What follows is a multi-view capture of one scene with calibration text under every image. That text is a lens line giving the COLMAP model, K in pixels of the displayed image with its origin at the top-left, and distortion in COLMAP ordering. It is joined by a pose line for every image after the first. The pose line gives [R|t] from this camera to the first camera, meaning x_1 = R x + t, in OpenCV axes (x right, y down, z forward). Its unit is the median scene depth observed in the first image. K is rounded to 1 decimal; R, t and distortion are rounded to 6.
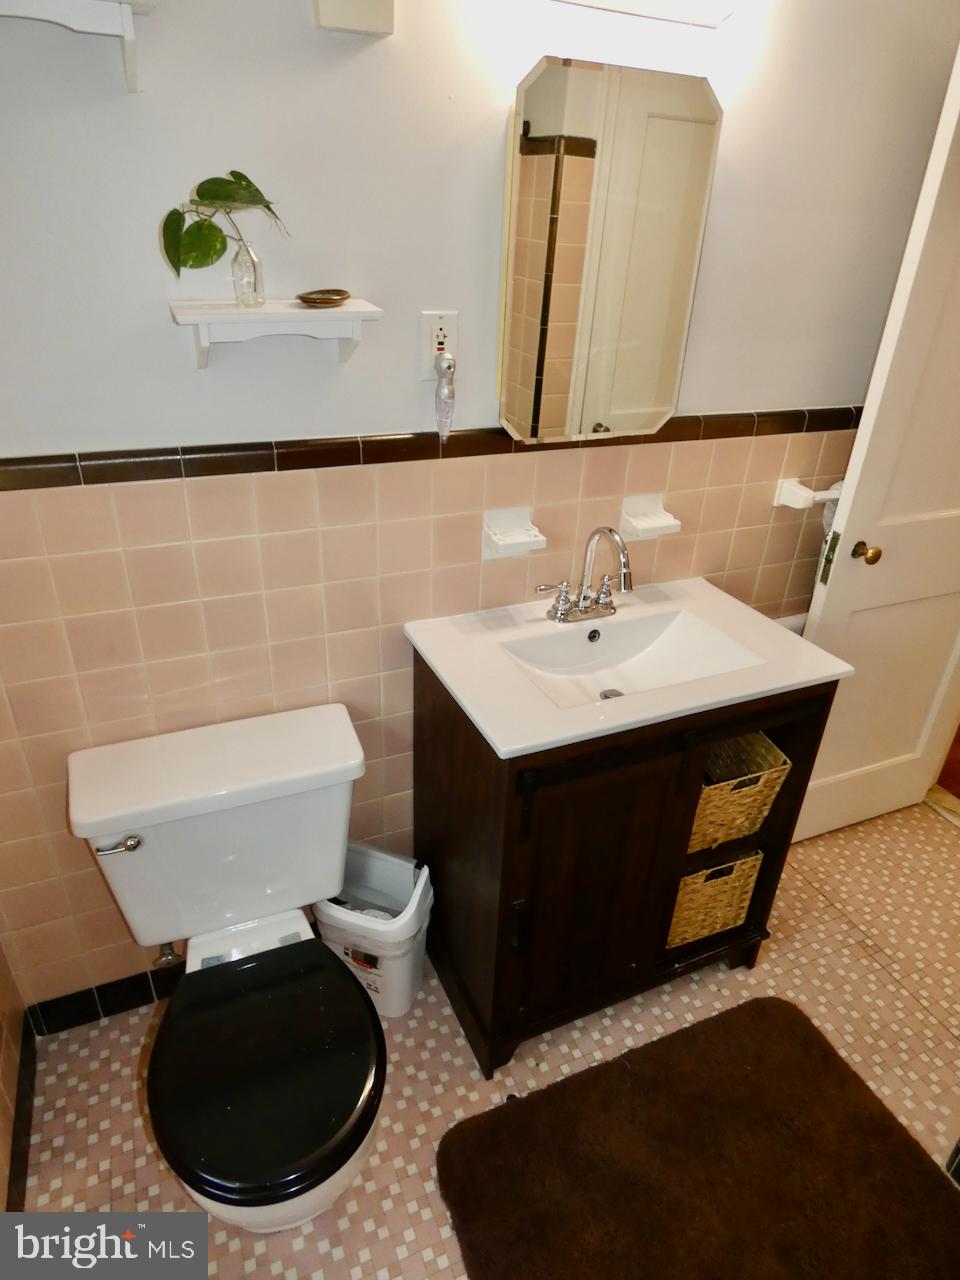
lens RADIAL K [[766.6, 0, 480.0], [0, 766.6, 640.0], [0, 0, 1]] dist [-0.004148, -0.000410]
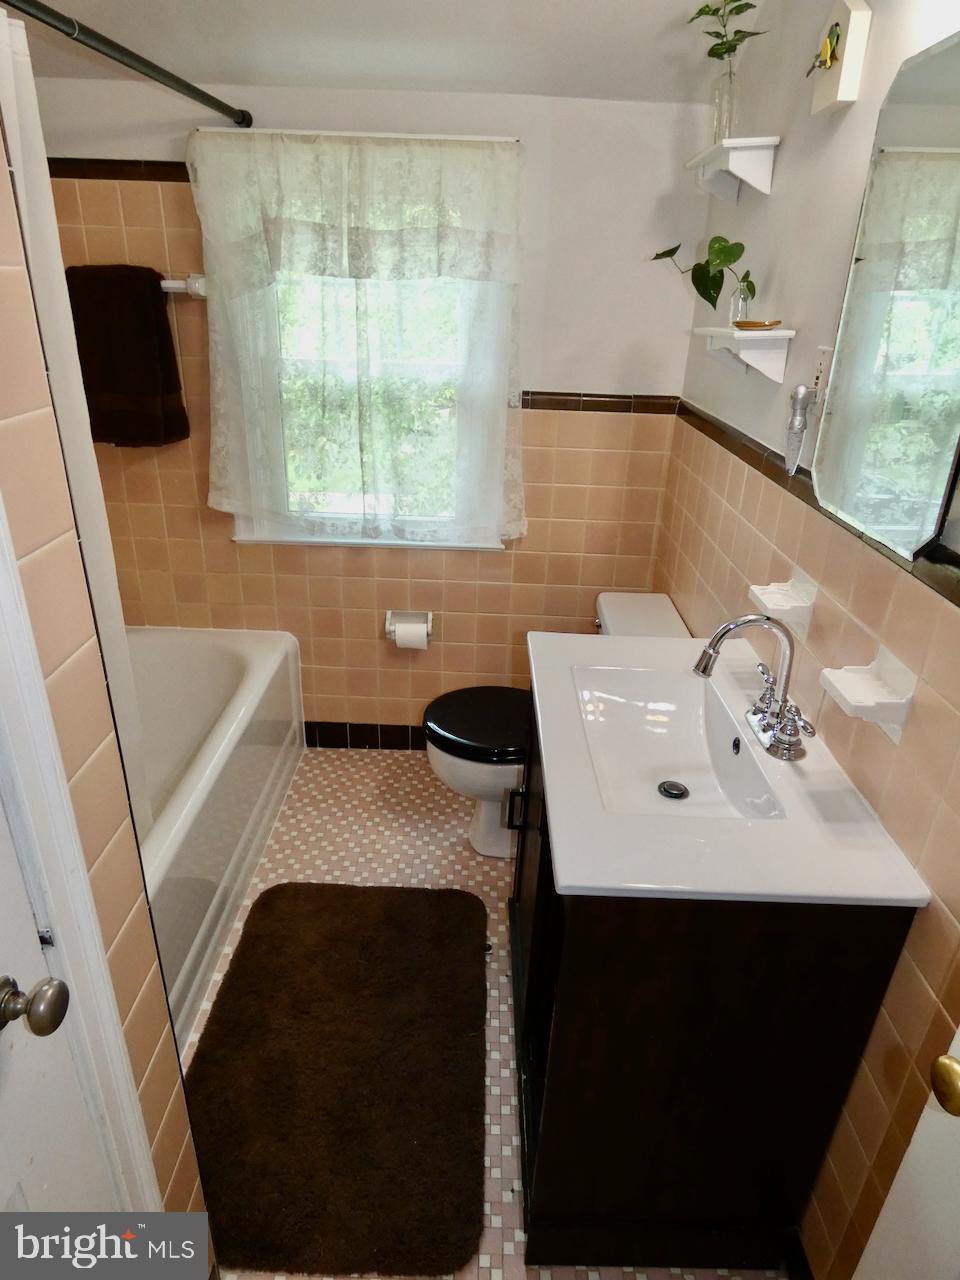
lens RADIAL K [[766.6, 0, 480.0], [0, 766.6, 640.0], [0, 0, 1]] dist [-0.004148, -0.000410]
pose [[-0.410157, 0.330068, -0.850192, 0.959279], [-0.482530, 0.712512, 0.509404, -0.385619], [0.773909, 0.619179, -0.132974, 0.873704]]
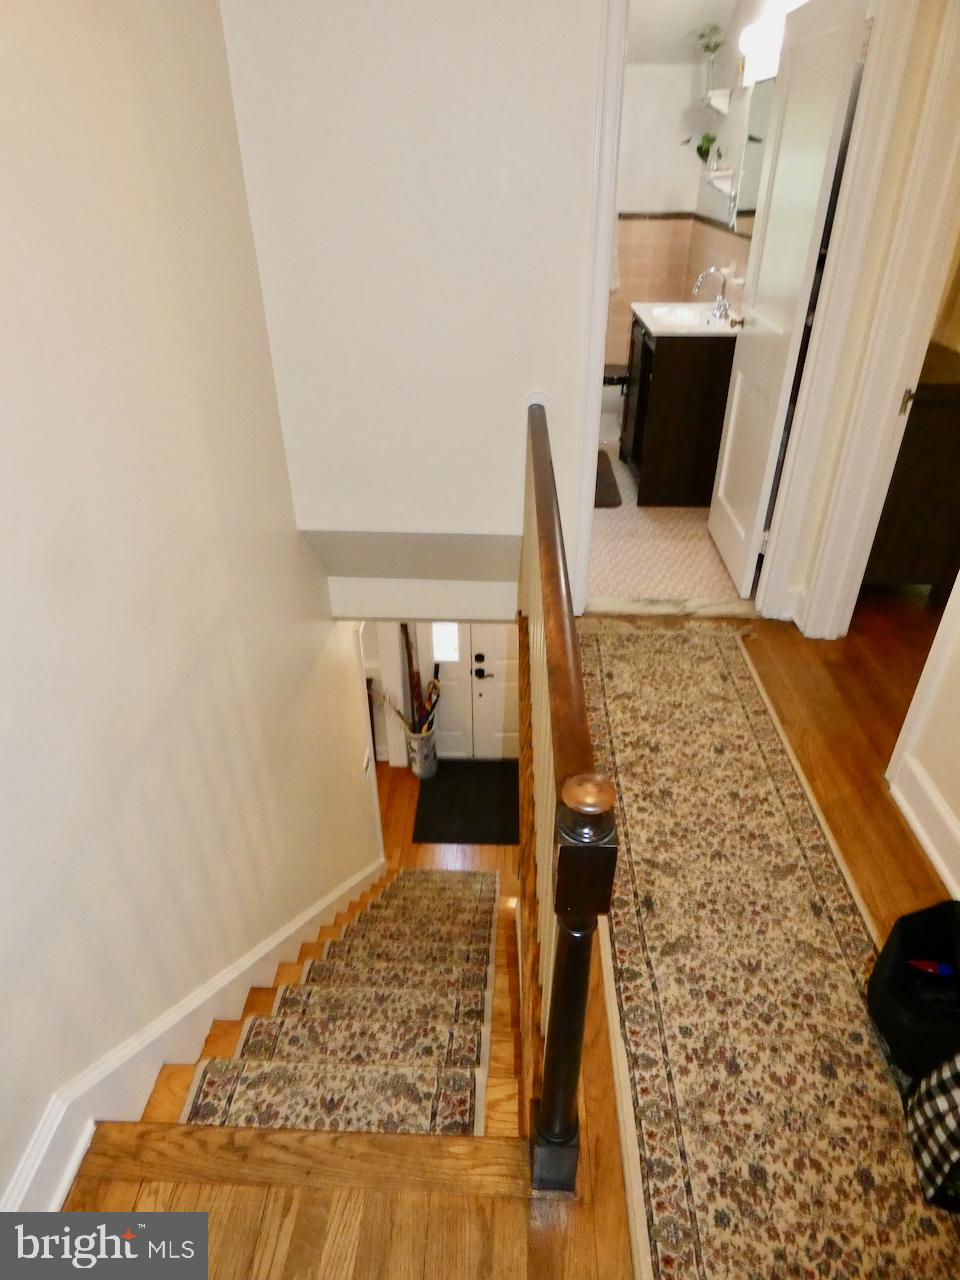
lens RADIAL K [[769.2, 0, 480.0], [0, 769.2, 640.0], [0, 0, 1]] dist [-0.000199, -0.000745]
pose [[-0.436181, 0.447770, -0.780543, 2.896677], [-0.440265, 0.650307, 0.619086, -0.559743], [0.784801, 0.613679, -0.086514, 1.320709]]
